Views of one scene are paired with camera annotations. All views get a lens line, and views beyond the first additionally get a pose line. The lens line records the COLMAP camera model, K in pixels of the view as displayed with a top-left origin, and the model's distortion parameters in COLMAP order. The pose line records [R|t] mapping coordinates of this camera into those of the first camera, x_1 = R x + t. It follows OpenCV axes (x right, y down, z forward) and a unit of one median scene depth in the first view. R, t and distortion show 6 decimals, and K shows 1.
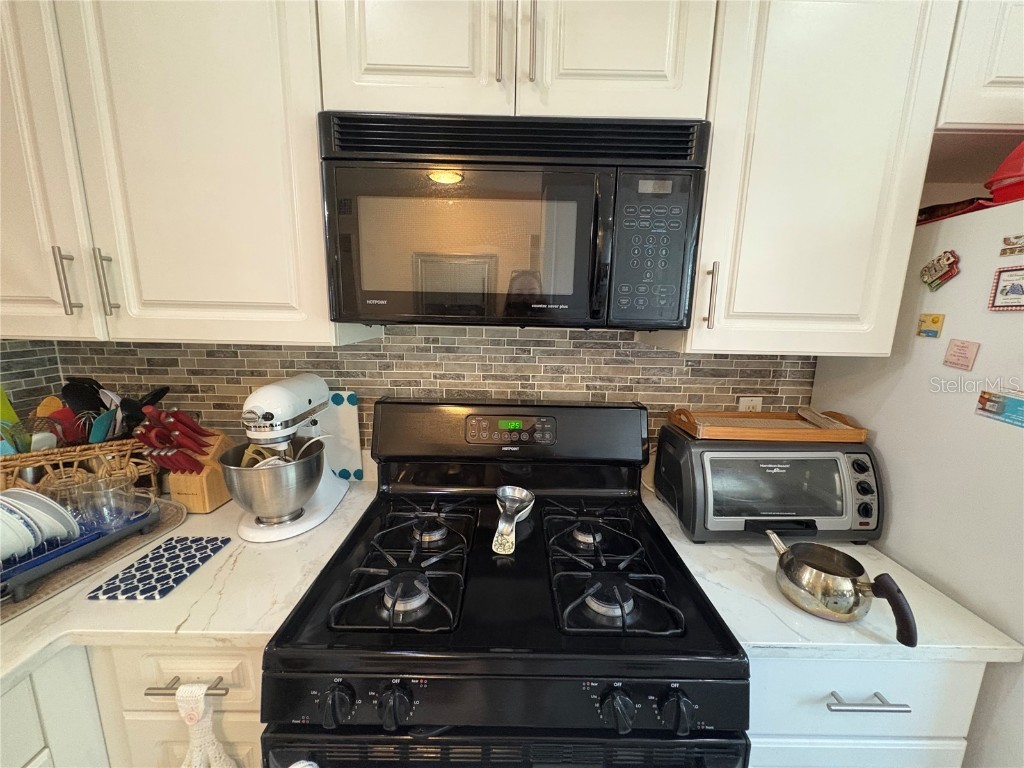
lens RADIAL K [[408.4, 0, 511.9], [0, 408.4, 386.7], [0, 0, 1]] dist [0.002419, 0.000080]
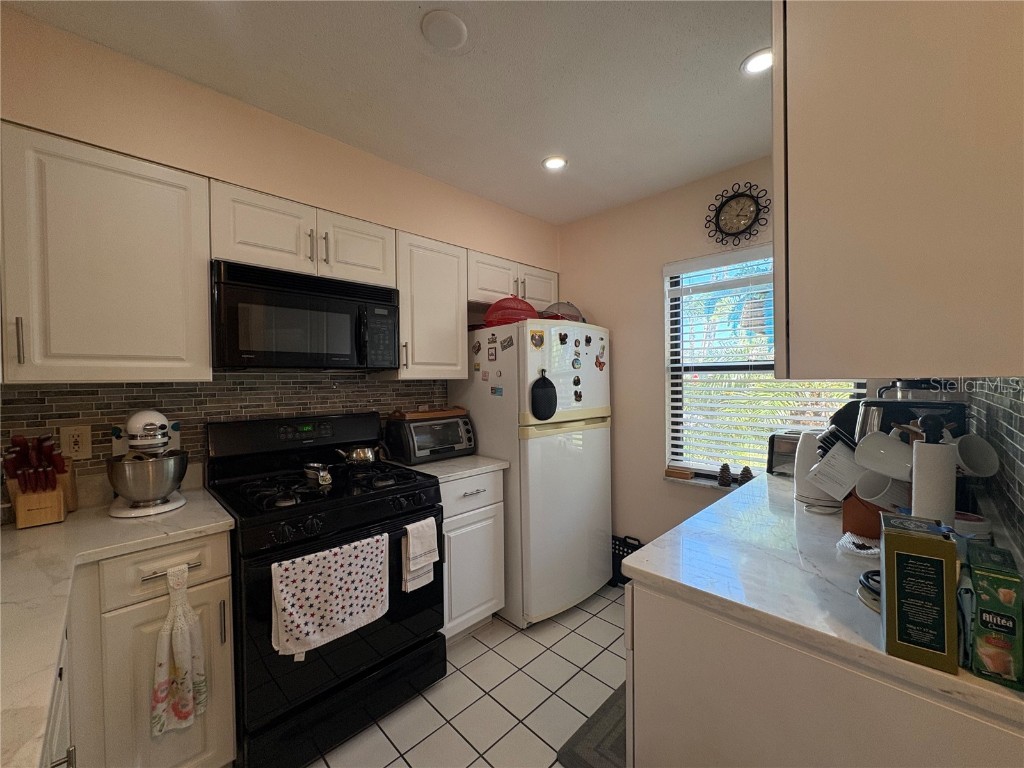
lens RADIAL K [[408.4, 0, 512.7], [0, 408.4, 380.7], [0, 0, 1]] dist [0.002419, 0.000080]
pose [[0.707746, -0.031632, 0.705758, -0.707121], [0.154303, 0.981799, -0.110733, 0.264306], [-0.689410, 0.187271, 0.699745, -1.002566]]
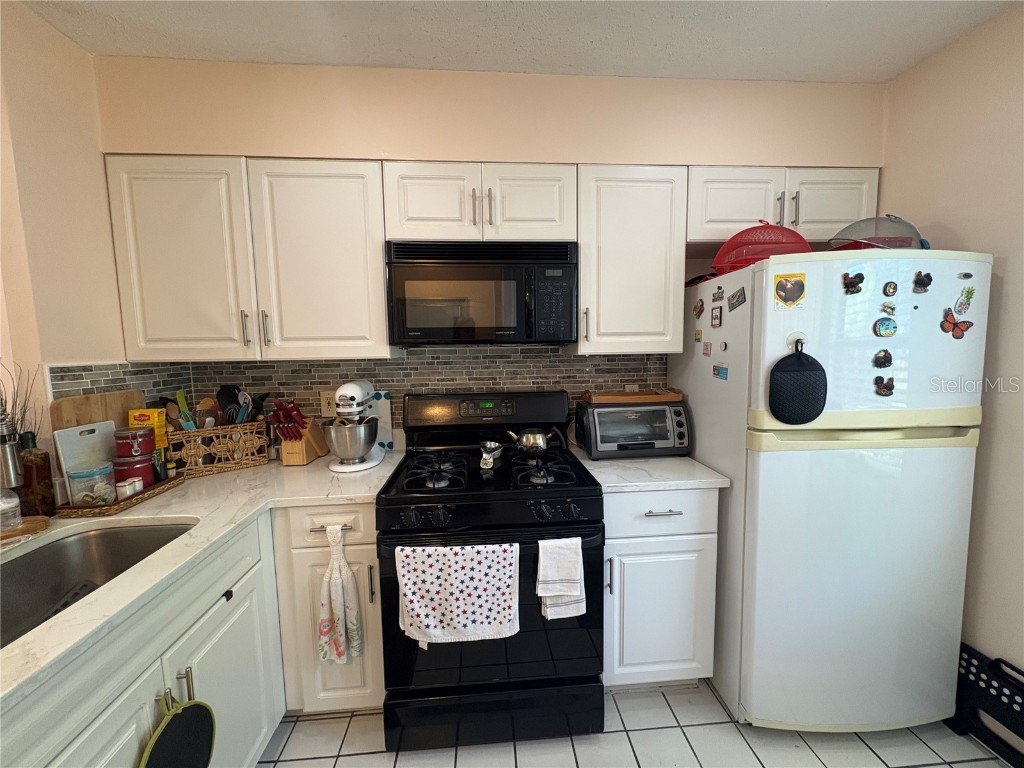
lens RADIAL K [[408.4, 0, 512.3], [0, 408.4, 383.7], [0, 0, 1]] dist [0.002419, 0.000080]
pose [[0.996159, -0.043492, 0.075995, -0.027505], [0.050366, 0.994575, -0.091011, 0.195666], [-0.071625, 0.094489, 0.992946, -0.798741]]
